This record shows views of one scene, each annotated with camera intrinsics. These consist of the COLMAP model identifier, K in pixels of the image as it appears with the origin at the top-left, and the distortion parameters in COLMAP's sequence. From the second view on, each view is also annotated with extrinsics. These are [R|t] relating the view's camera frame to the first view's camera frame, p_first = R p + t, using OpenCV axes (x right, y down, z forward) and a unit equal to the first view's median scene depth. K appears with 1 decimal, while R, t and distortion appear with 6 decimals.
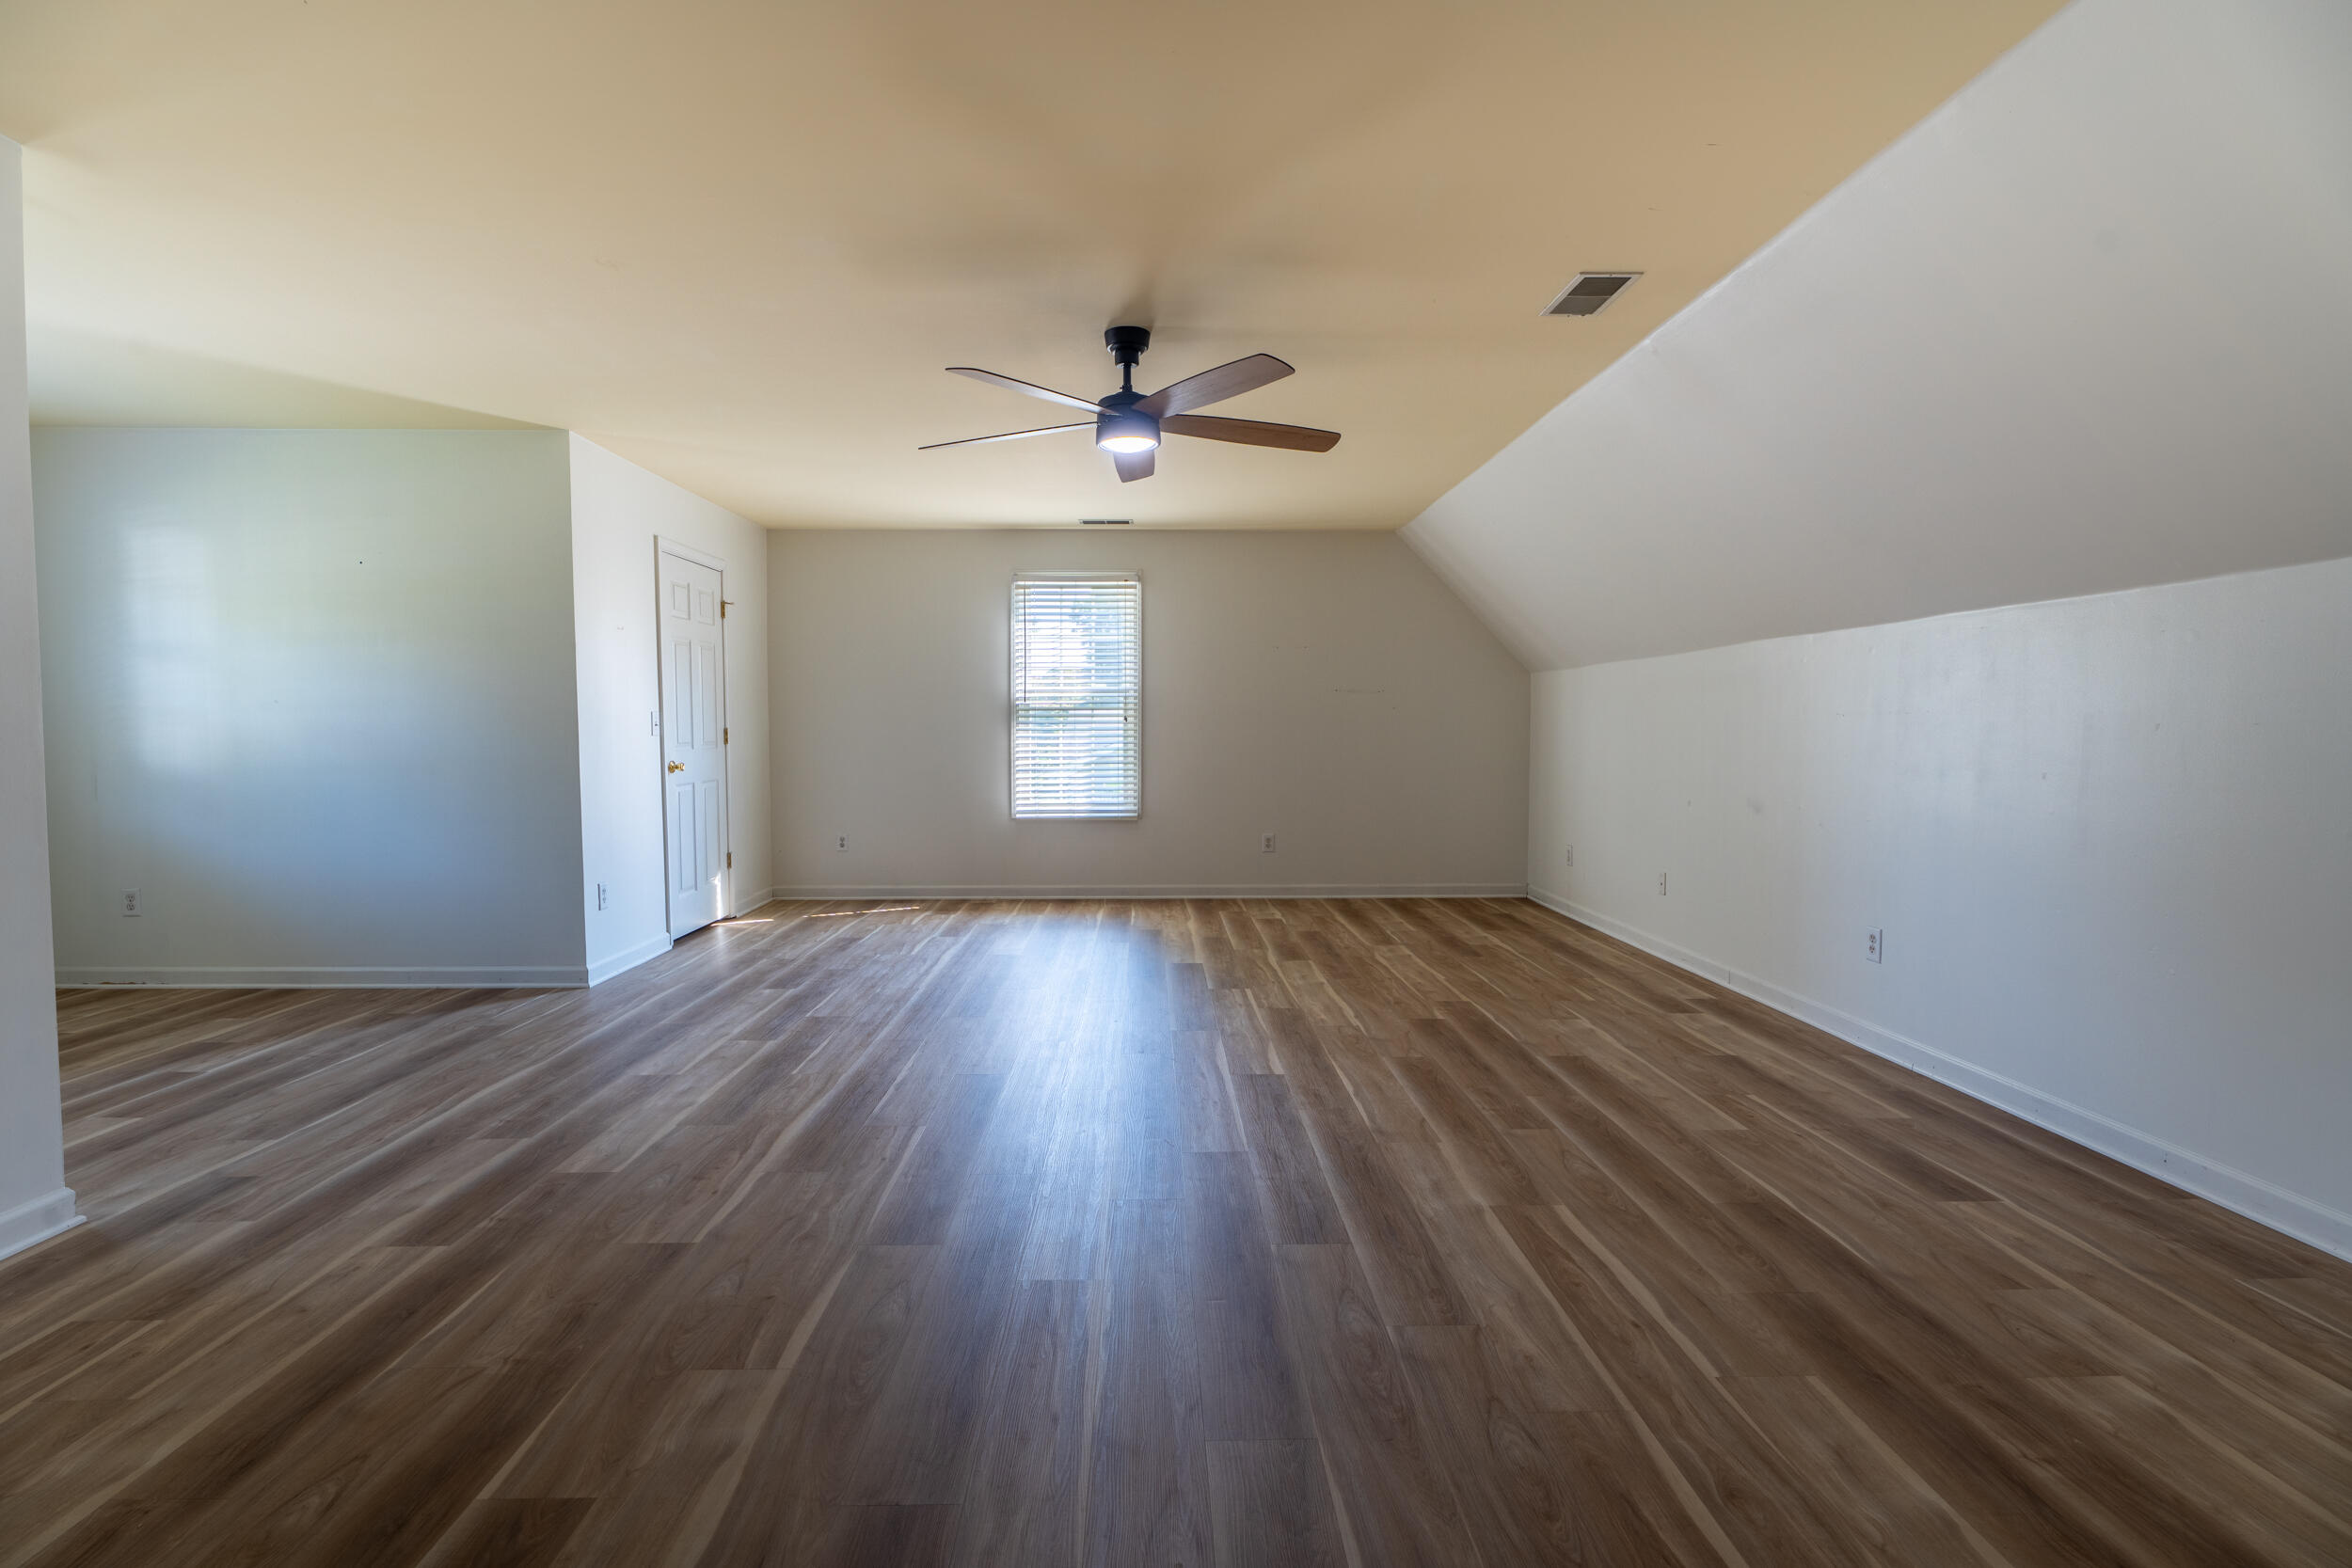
lens RADIAL K [[1124.1, 0, 1176.0], [0, 1124.1, 784.0], [0, 0, 1]] dist [-0.004744, 0.002109]
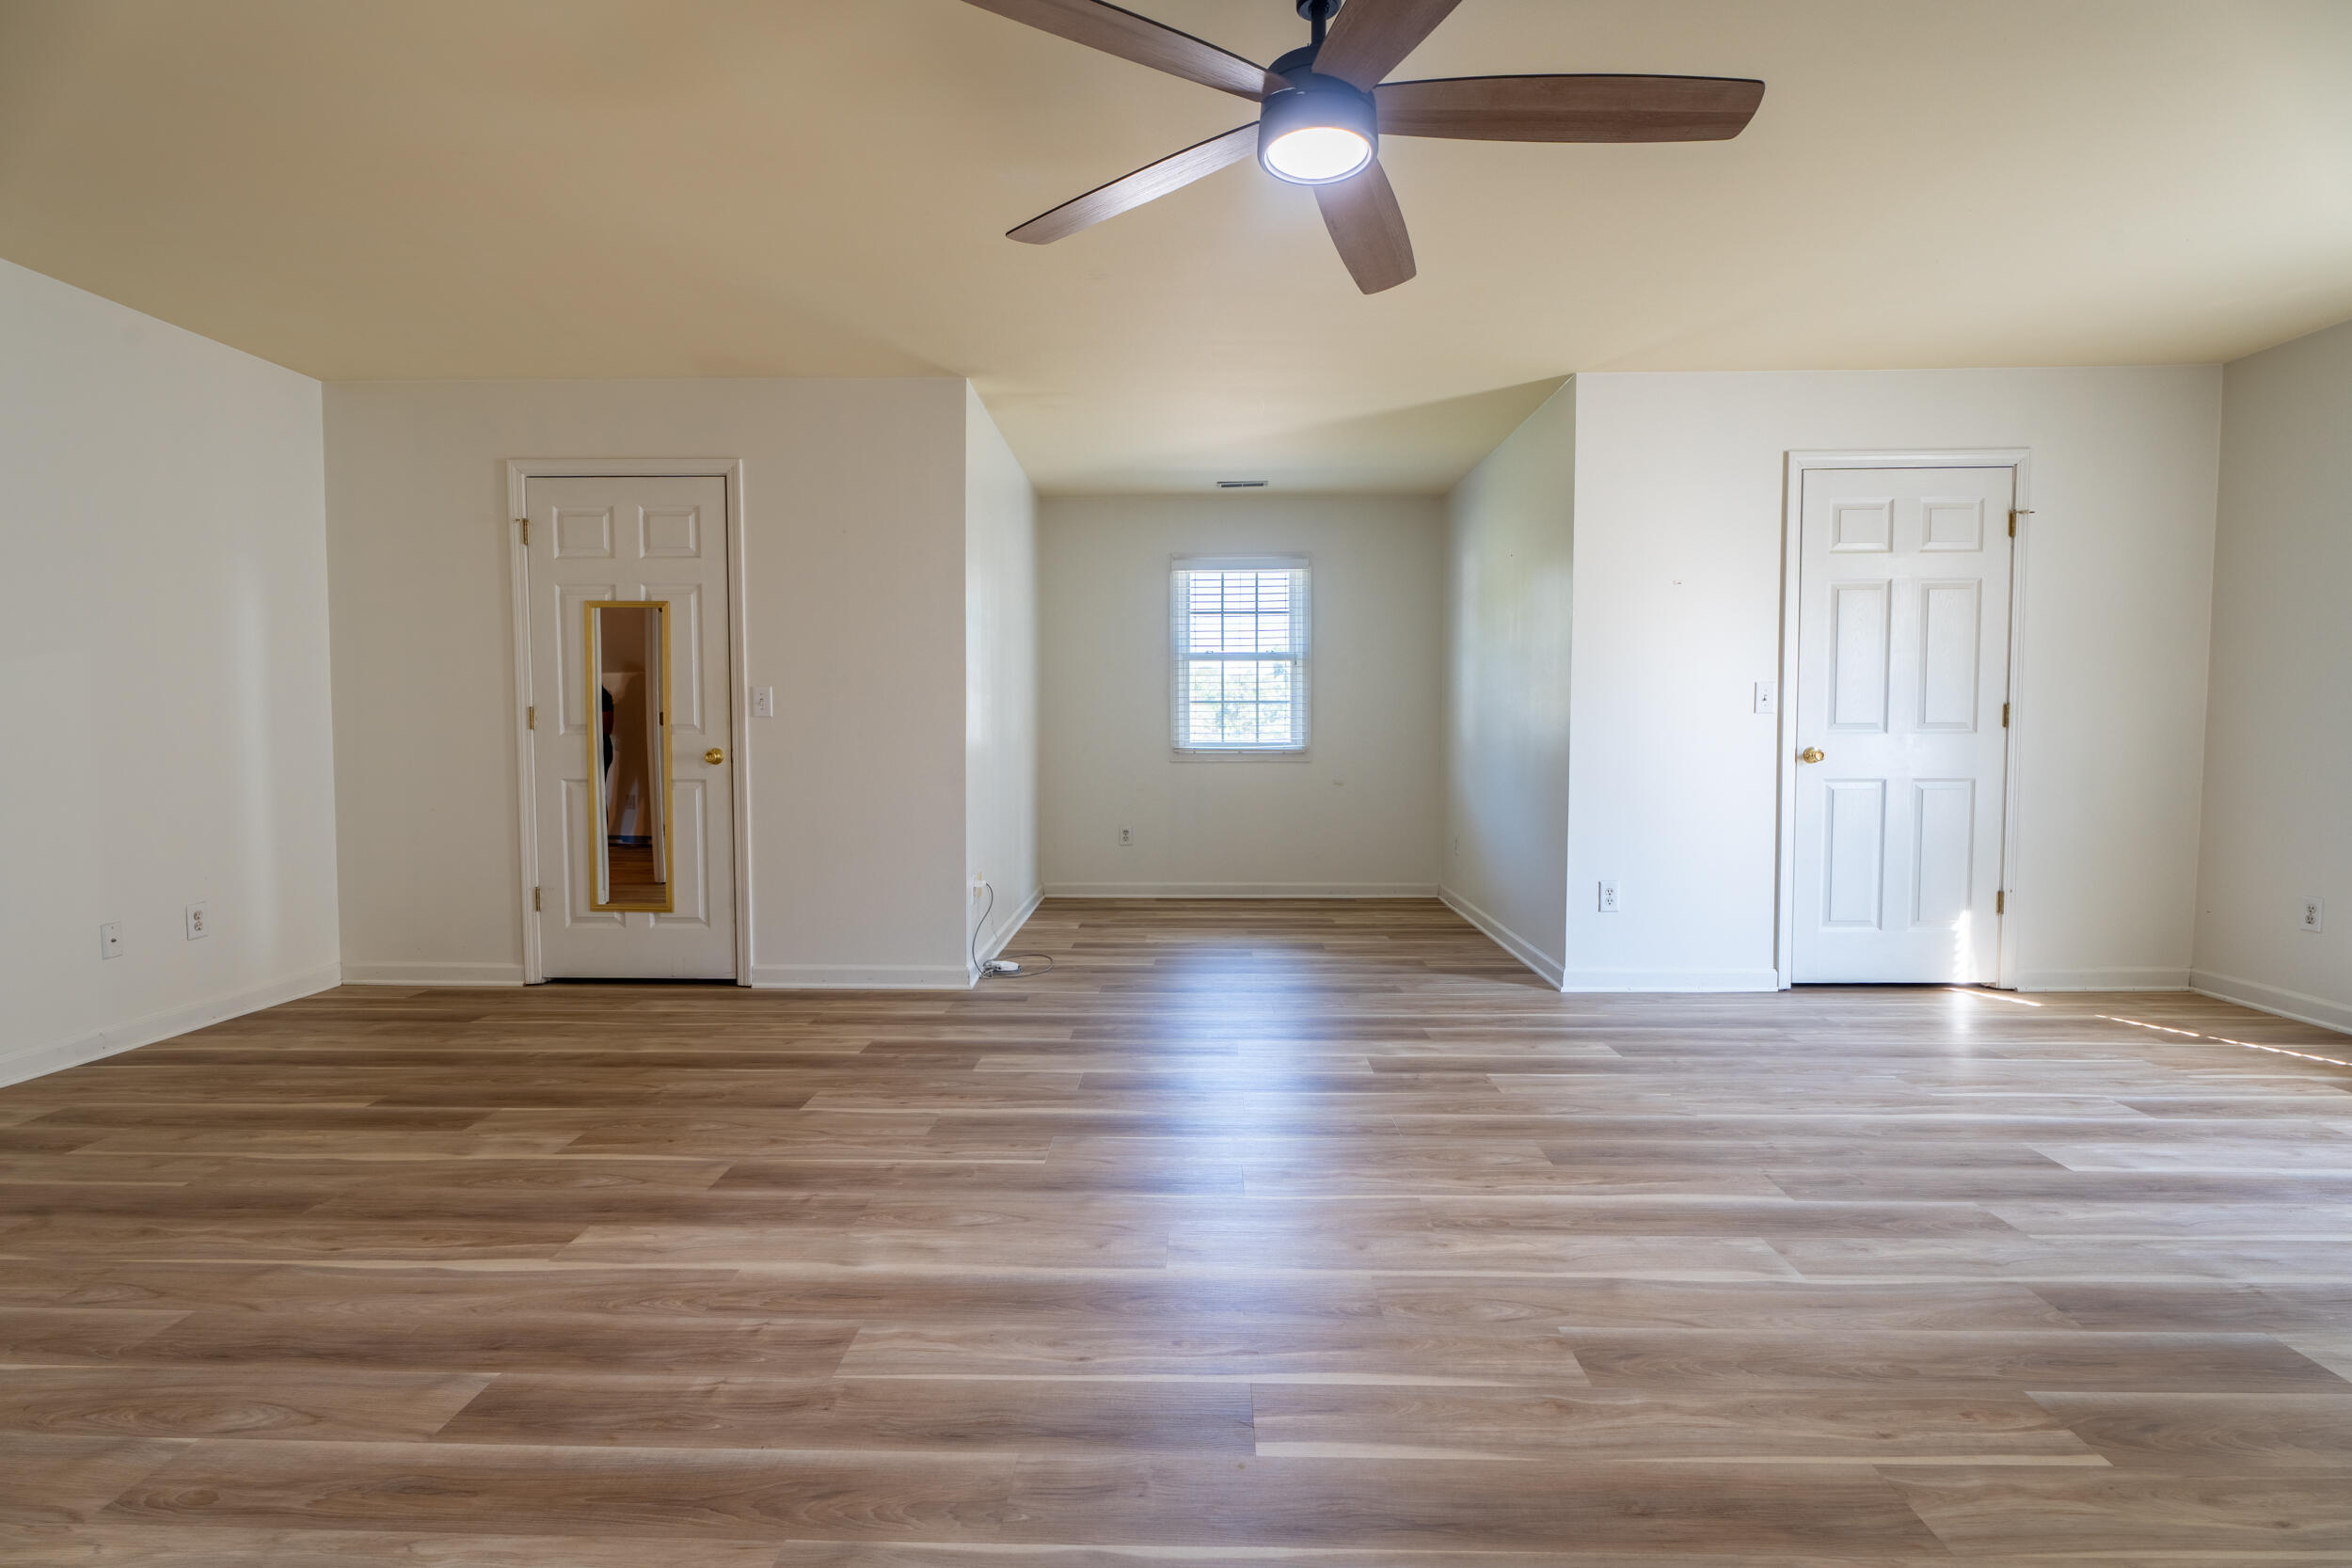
lens RADIAL K [[1130.6, 0, 1176.0], [0, 1130.6, 784.0], [0, 0, 1]] dist [-0.002752, -0.000320]
pose [[-0.049826, 0.052534, -0.997375, 0.453885], [-0.047343, 0.997369, 0.054899, -0.023700], [0.997635, 0.049954, -0.047208, 0.843469]]
